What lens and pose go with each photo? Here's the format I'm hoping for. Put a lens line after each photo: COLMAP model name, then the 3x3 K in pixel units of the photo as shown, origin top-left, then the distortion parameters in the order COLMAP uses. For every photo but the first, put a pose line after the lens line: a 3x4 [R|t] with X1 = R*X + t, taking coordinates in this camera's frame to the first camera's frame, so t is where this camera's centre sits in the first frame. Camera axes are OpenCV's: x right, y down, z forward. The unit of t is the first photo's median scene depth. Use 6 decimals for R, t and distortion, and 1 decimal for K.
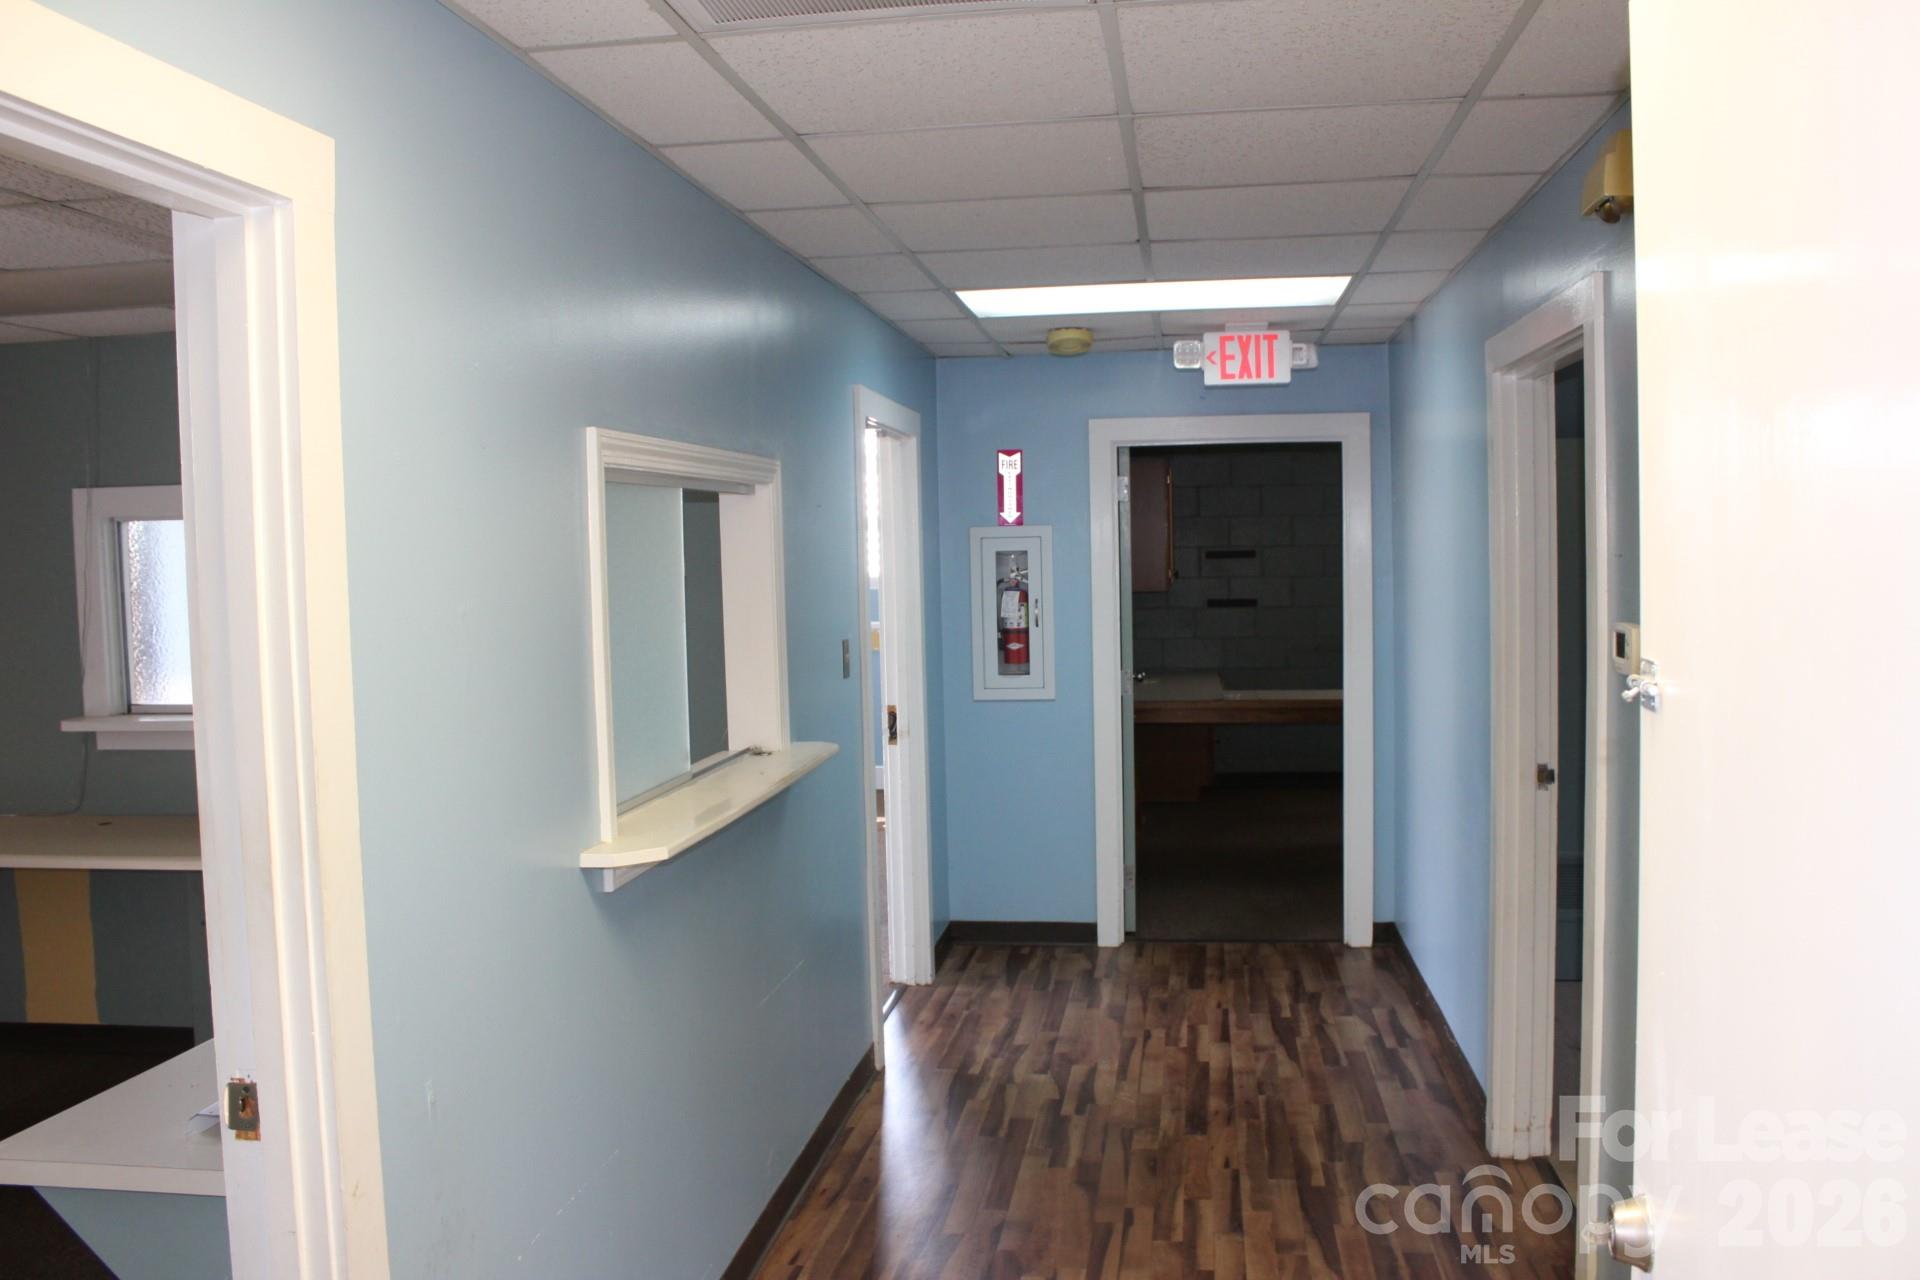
lens RADIAL K [[1589.6, 0, 954.2], [0, 1589.6, 617.7], [0, 0, 1]] dist [-0.163188, 0.130014]
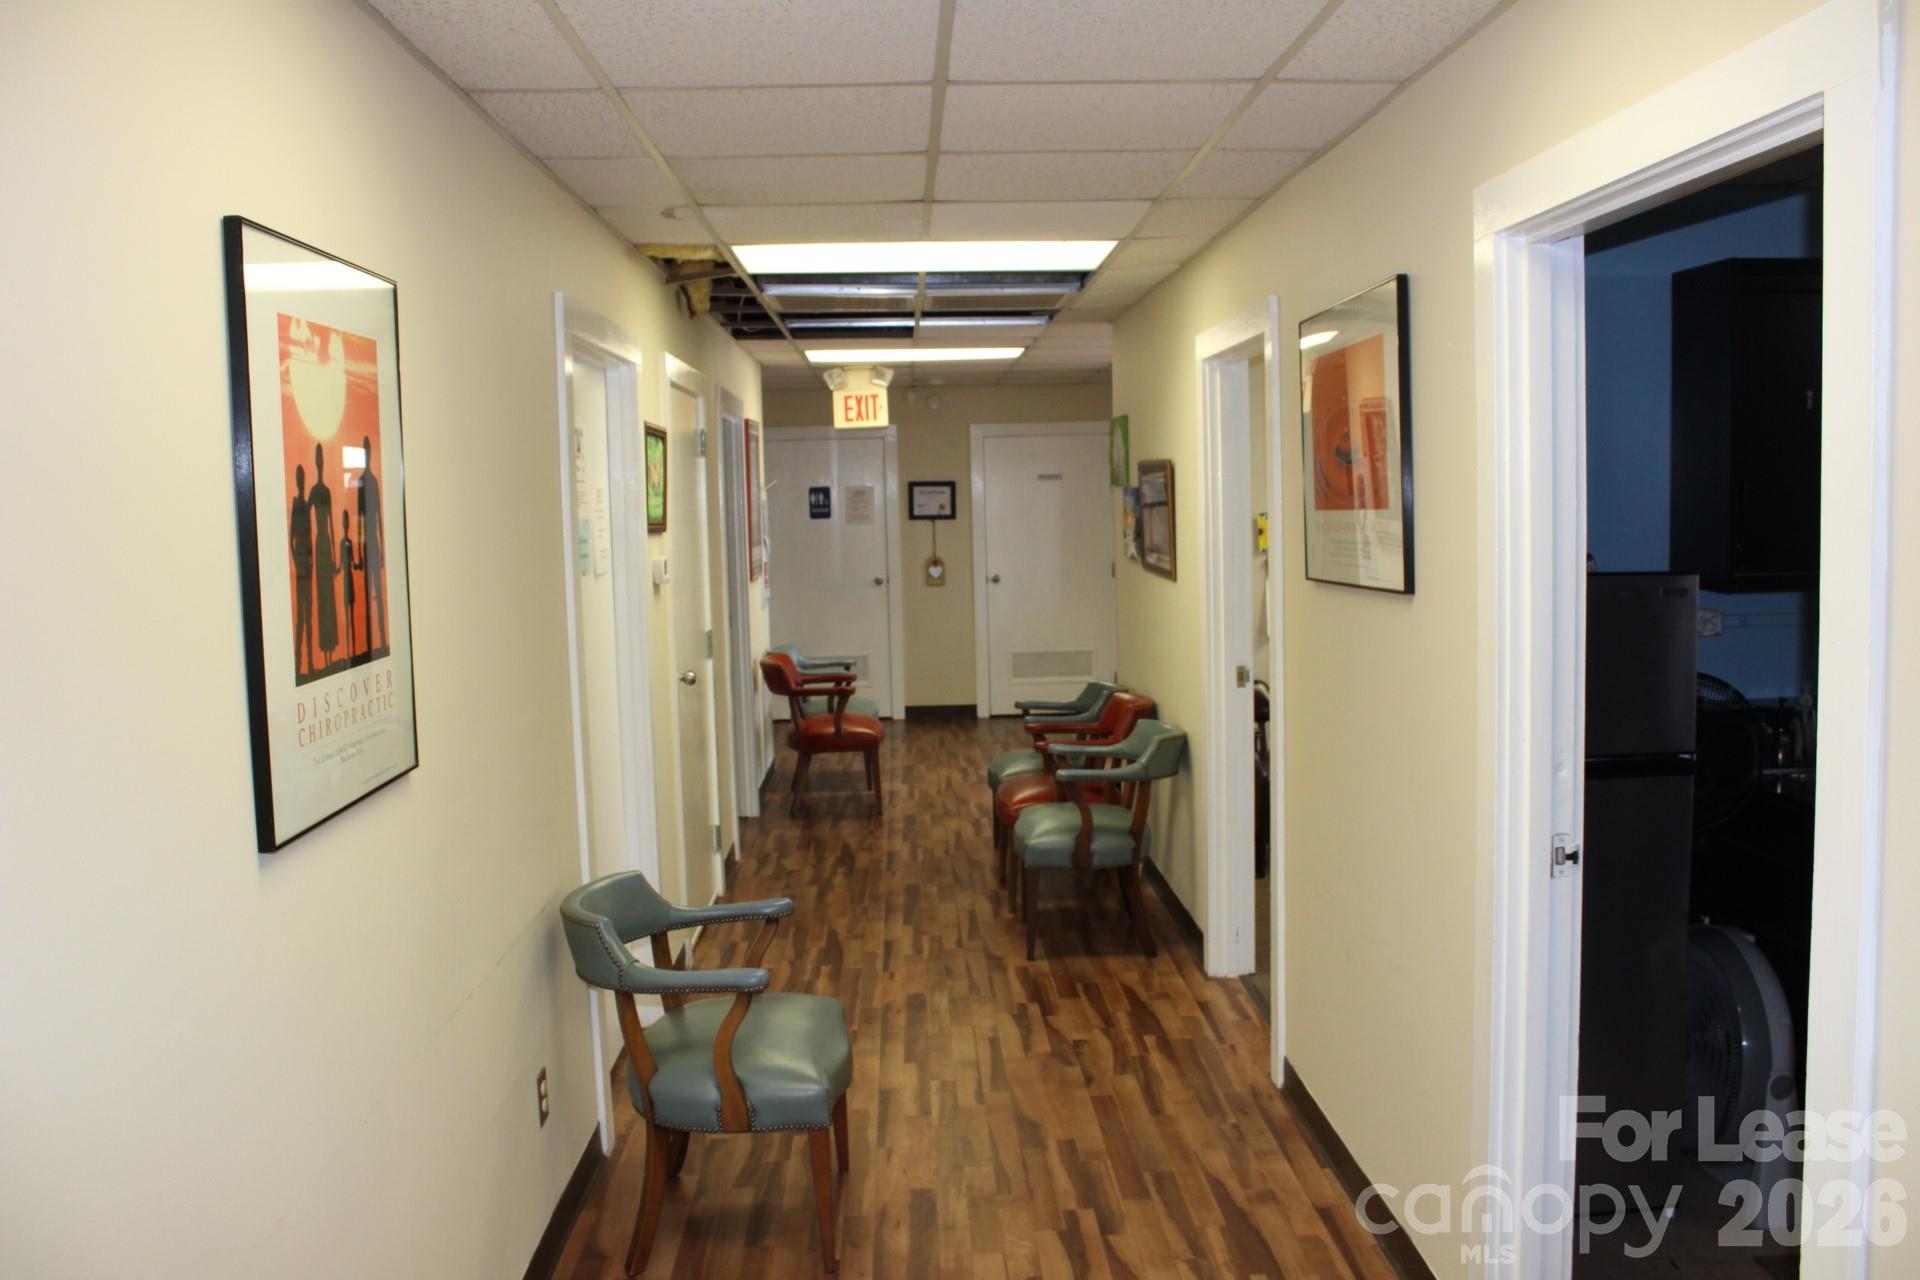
lens RADIAL K [[1589.6, 0, 954.2], [0, 1589.6, 617.7], [0, 0, 1]] dist [-0.163188, 0.130014]
pose [[-0.982183, 0.061941, -0.177424, 0.296996], [0.038931, 0.990703, 0.130355, -0.097818], [0.183848, 0.121125, -0.975463, 1.974241]]
